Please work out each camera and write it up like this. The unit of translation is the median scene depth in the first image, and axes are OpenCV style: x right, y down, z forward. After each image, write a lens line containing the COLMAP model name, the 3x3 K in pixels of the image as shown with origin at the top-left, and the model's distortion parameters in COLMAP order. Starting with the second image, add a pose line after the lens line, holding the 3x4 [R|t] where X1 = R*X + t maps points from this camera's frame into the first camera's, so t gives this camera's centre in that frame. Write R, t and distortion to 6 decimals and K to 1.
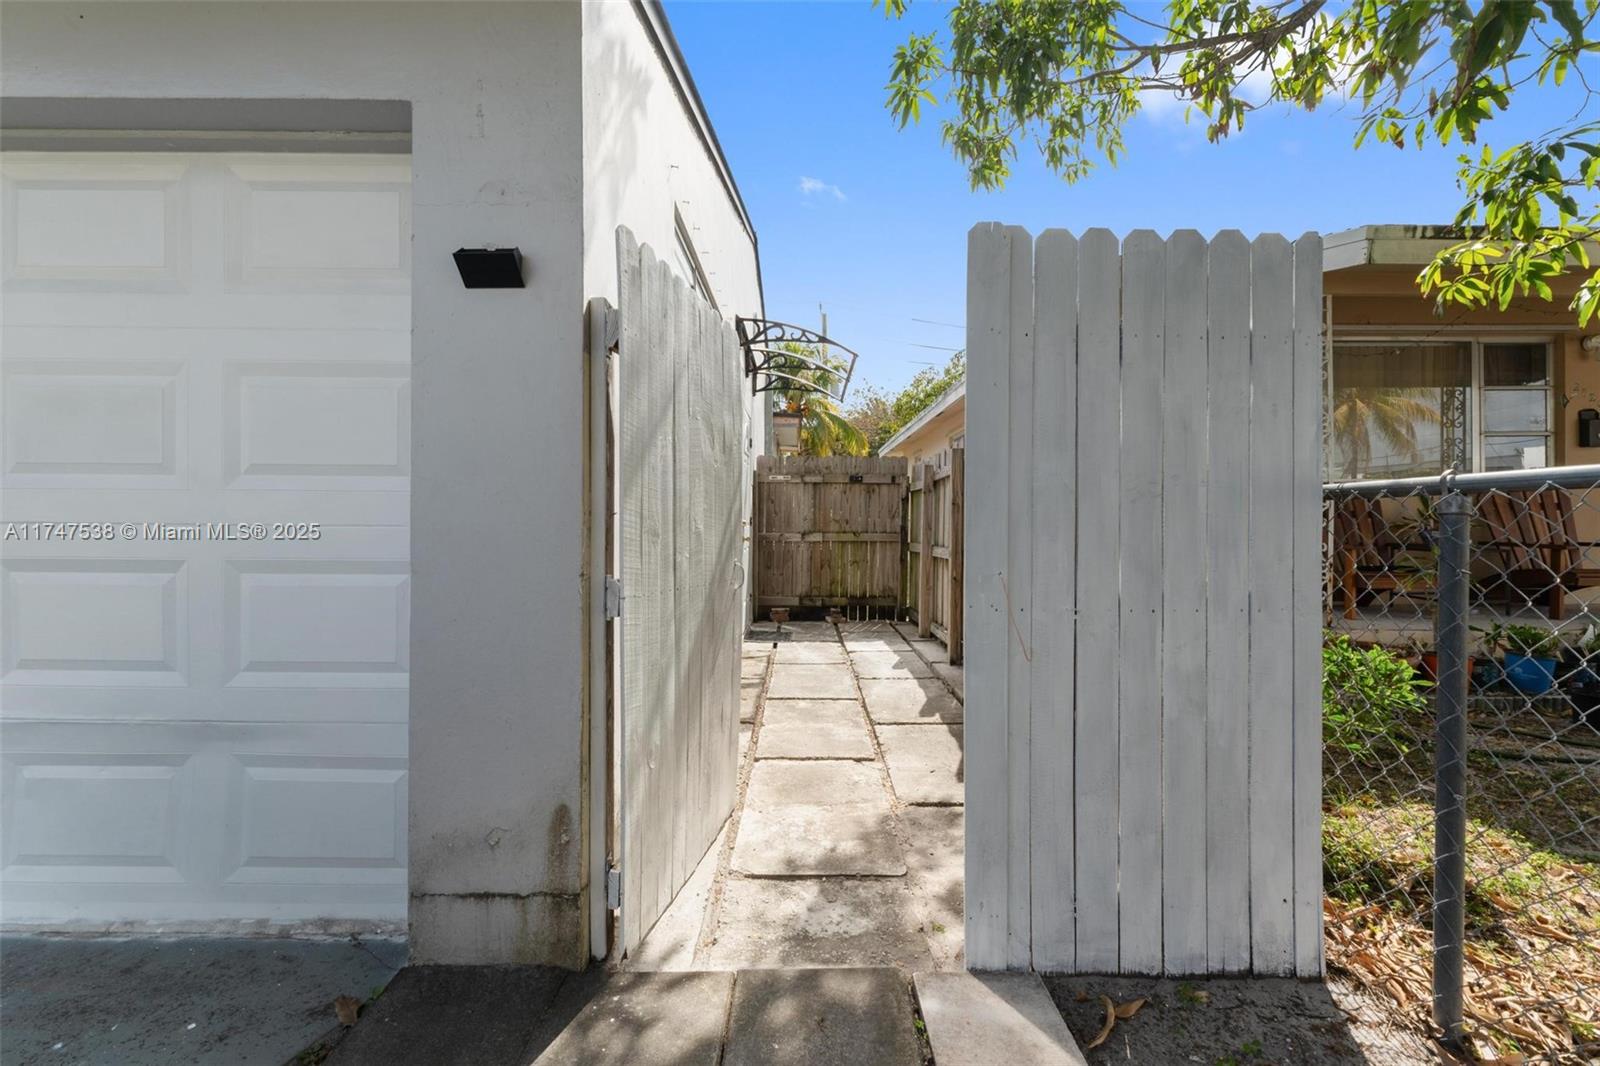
lens RADIAL K [[687.9, 0, 799.8], [0, 687.9, 526.7], [0, 0, 1]] dist [-0.013955, -0.000802]
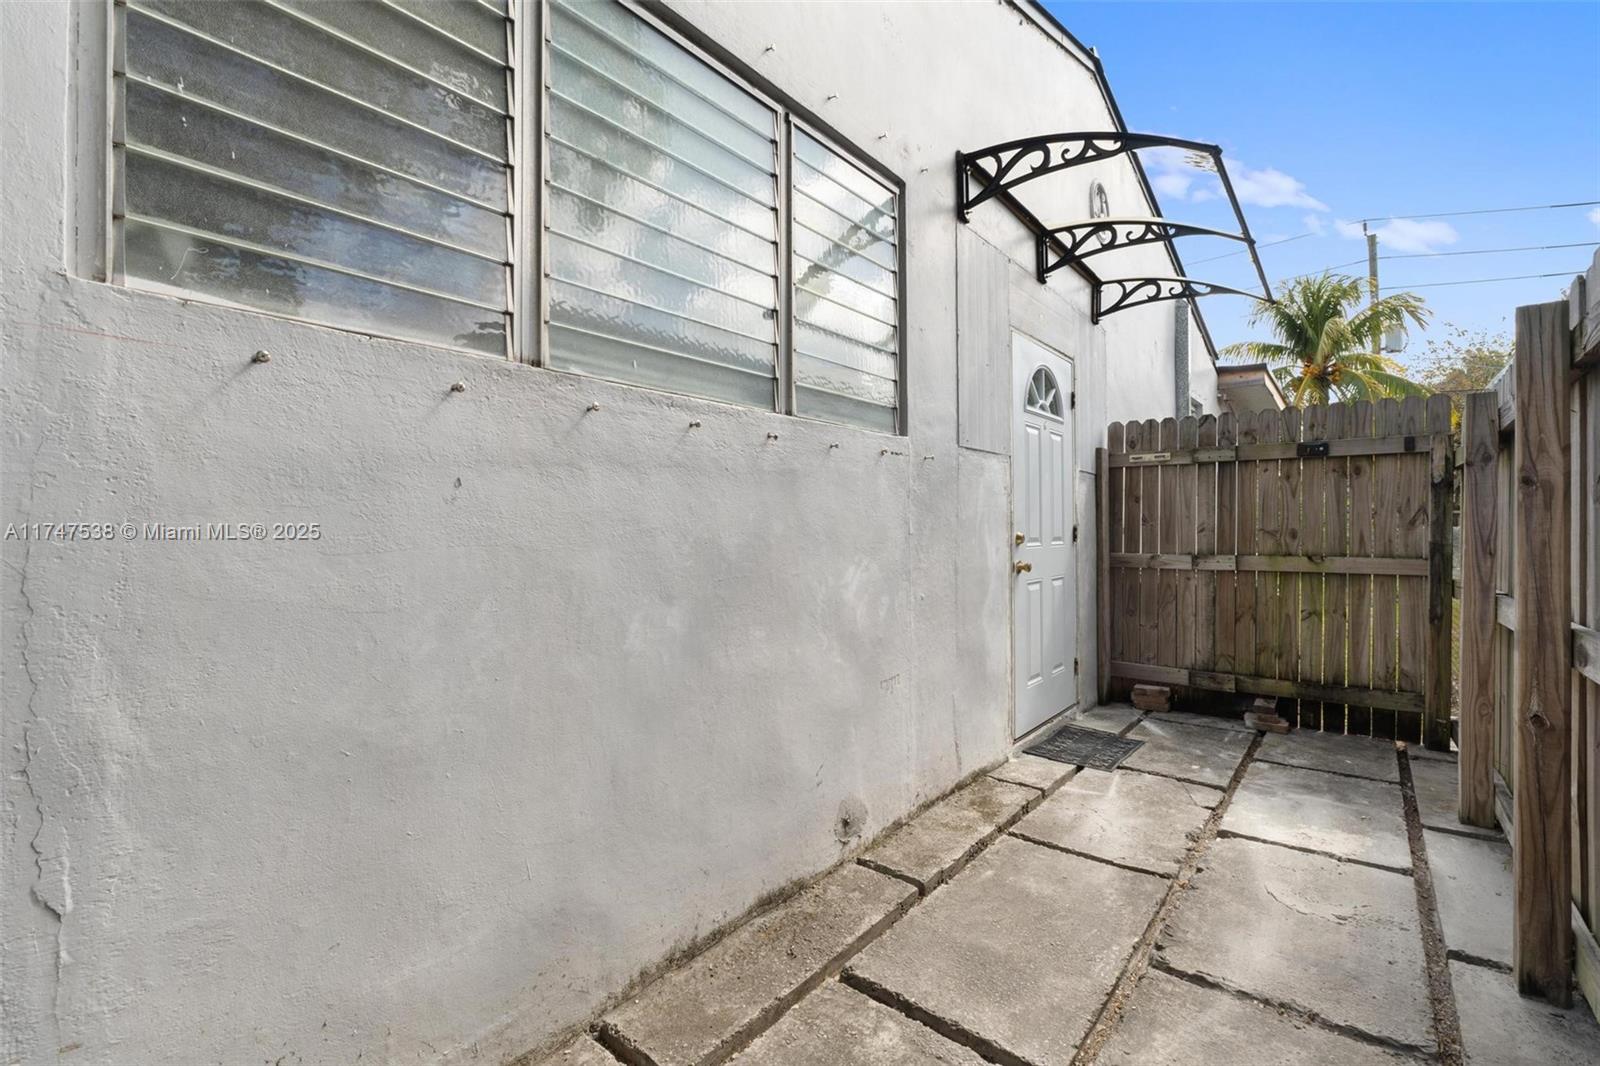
lens RADIAL K [[687.9, 0, 801.4], [0, 687.9, 523.5], [0, 0, 1]] dist [-0.013955, -0.000802]
pose [[0.769788, -0.009640, -0.638227, 0.111589], [-0.001193, 0.999862, -0.016540, -0.006251], [0.638298, 0.013494, 0.769671, 0.373901]]
